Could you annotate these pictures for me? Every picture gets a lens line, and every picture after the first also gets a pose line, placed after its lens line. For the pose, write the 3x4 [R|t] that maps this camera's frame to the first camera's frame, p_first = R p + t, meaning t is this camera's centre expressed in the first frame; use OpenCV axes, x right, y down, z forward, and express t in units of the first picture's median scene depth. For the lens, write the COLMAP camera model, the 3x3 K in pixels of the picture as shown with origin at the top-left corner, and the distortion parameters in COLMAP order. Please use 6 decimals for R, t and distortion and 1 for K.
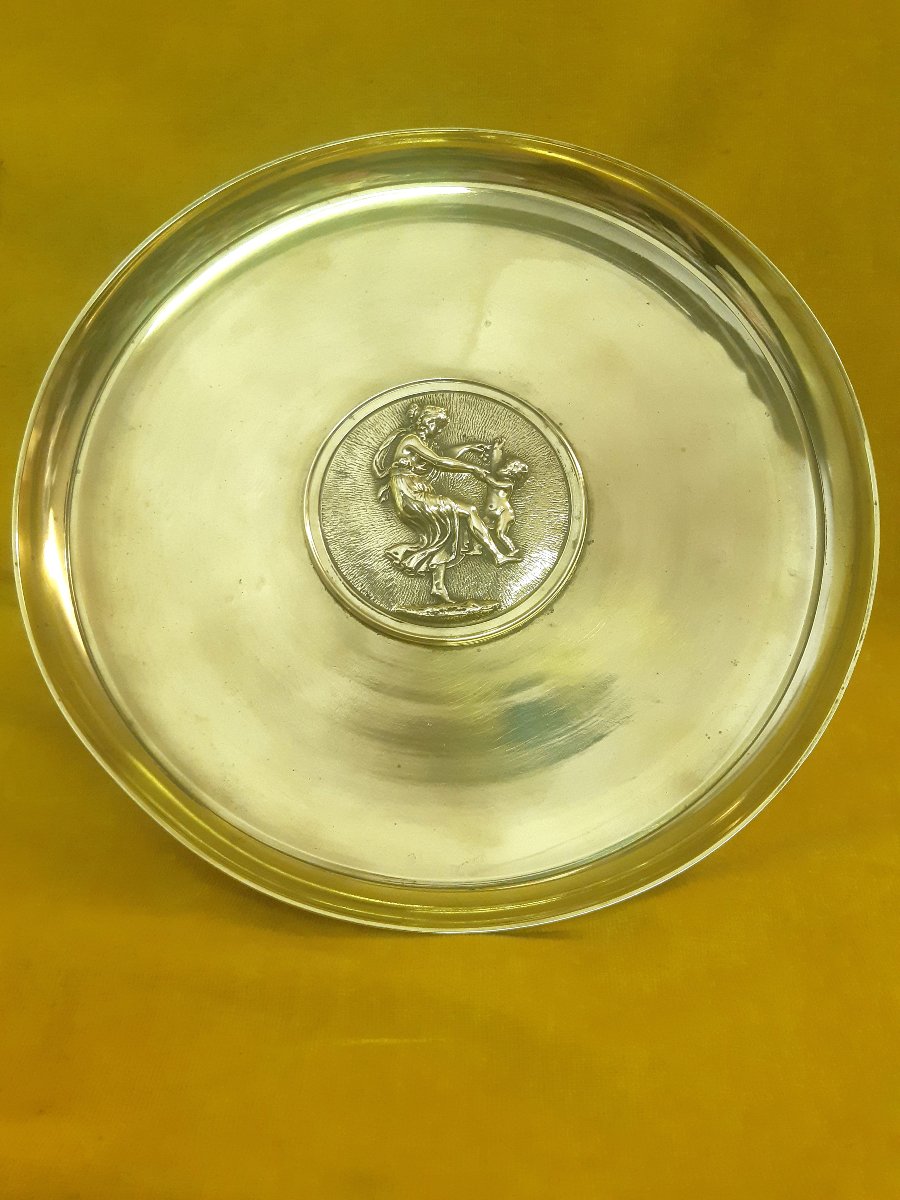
lens RADIAL K [[899.6, 0, 450.4], [0, 899.6, 601.2], [0, 0, 1]] dist [-0.002734, -0.020837]
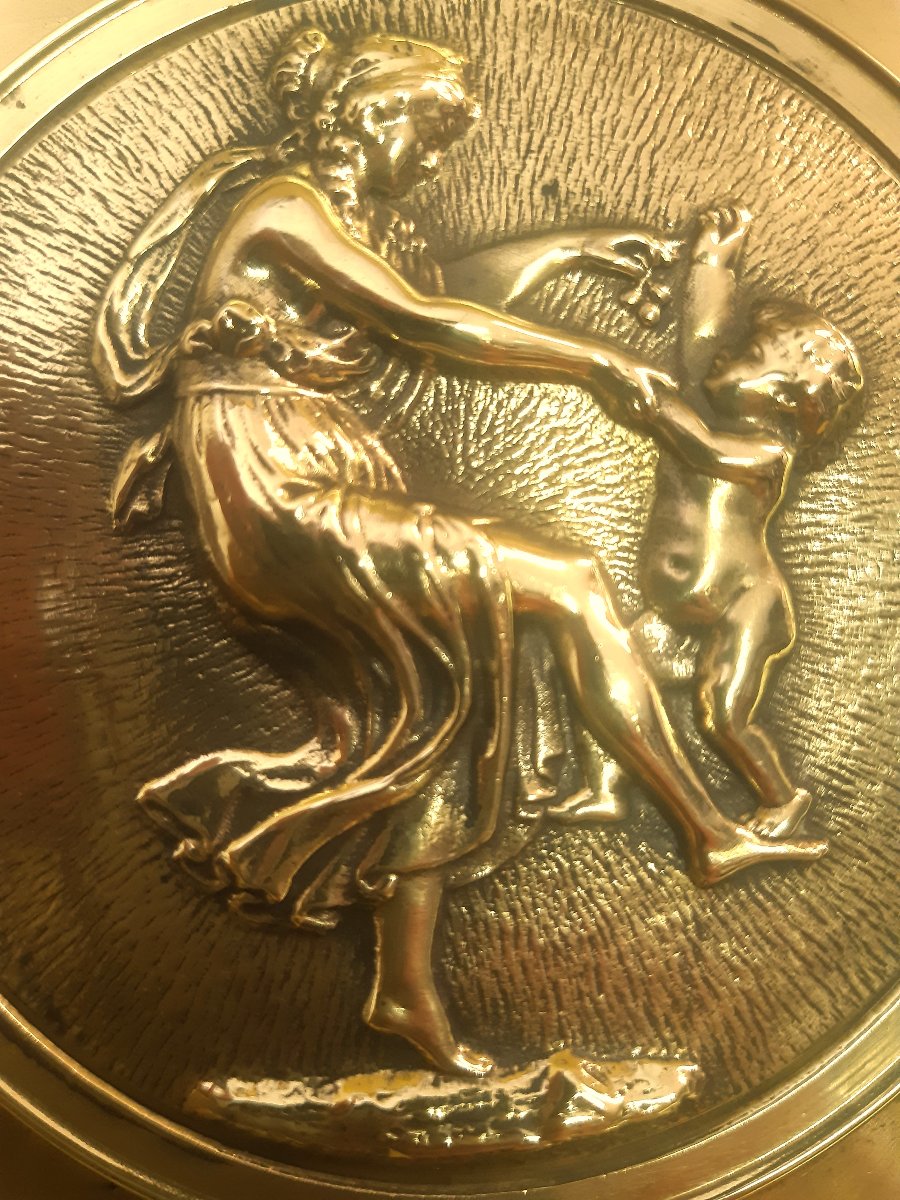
lens RADIAL K [[899.6, 0, 444.9], [0, 899.6, 602.6], [0, 0, 1]] dist [-0.002734, -0.020837]
pose [[0.999769, 0.021289, -0.003096, -0.005693], [-0.020466, 0.985566, 0.168050, -0.126519], [0.006629, -0.167948, 0.985774, 0.788520]]
